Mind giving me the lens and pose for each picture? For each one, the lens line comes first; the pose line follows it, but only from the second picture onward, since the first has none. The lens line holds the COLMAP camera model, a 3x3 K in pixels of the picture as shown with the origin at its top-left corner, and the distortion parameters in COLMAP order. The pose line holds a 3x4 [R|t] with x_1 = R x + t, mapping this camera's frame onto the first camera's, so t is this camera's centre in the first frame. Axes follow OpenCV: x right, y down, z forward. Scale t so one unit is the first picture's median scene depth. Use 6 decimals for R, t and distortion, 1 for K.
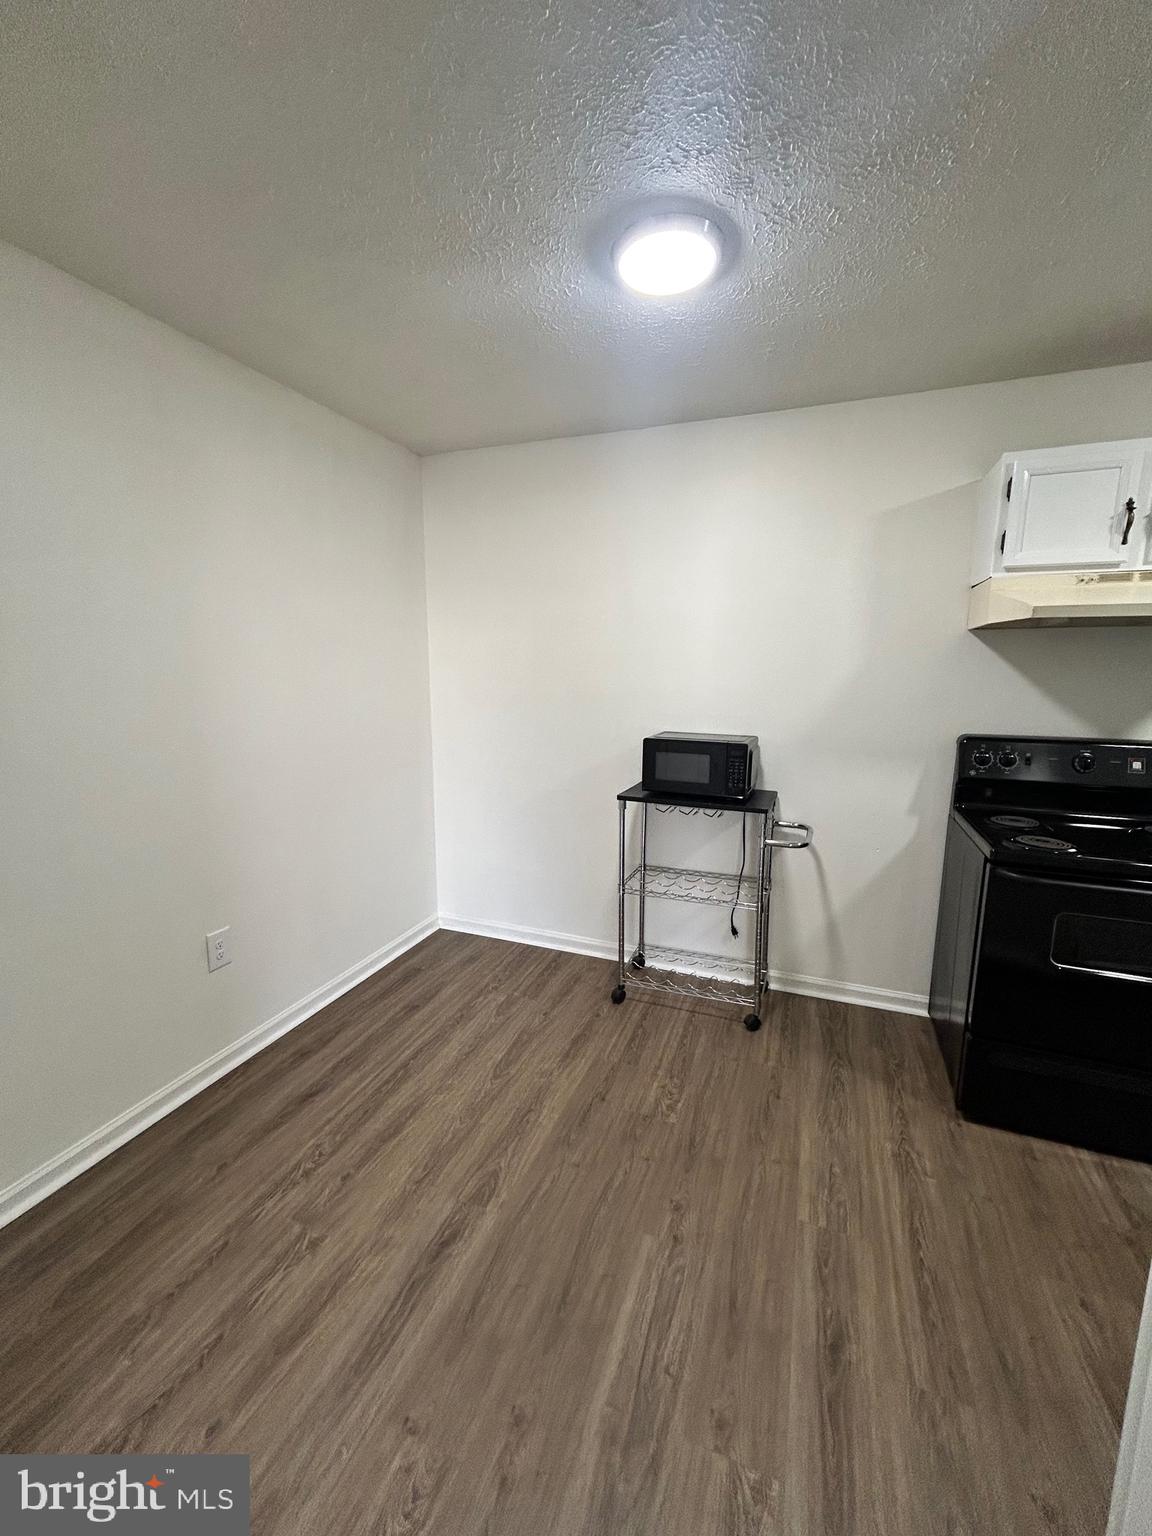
lens RADIAL K [[618.6, 0, 577.1], [0, 618.6, 762.3], [0, 0, 1]] dist [-0.001776, -0.000350]
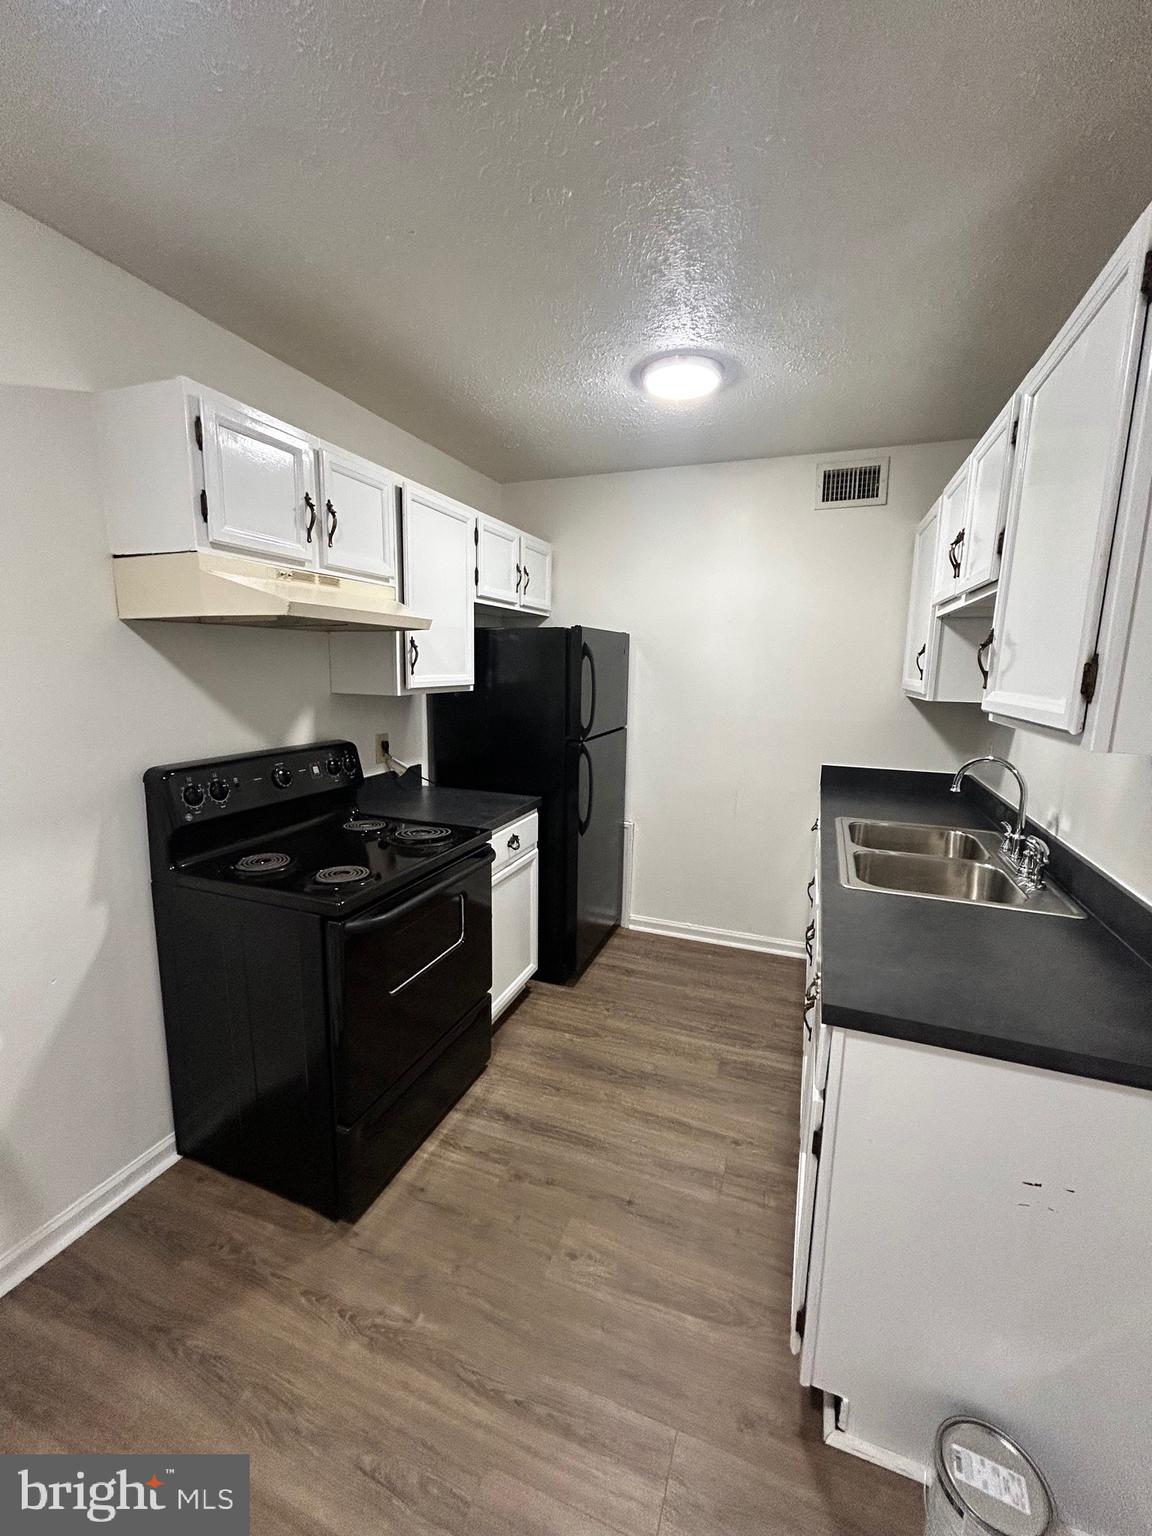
lens RADIAL K [[618.6, 0, 577.1], [0, 618.6, 762.3], [0, 0, 1]] dist [-0.001776, -0.000350]
pose [[-0.004804, -0.162507, 0.986696, -0.088143], [0.143568, 0.976373, 0.161506, -0.113333], [-0.989629, 0.142434, 0.018640, 0.589926]]
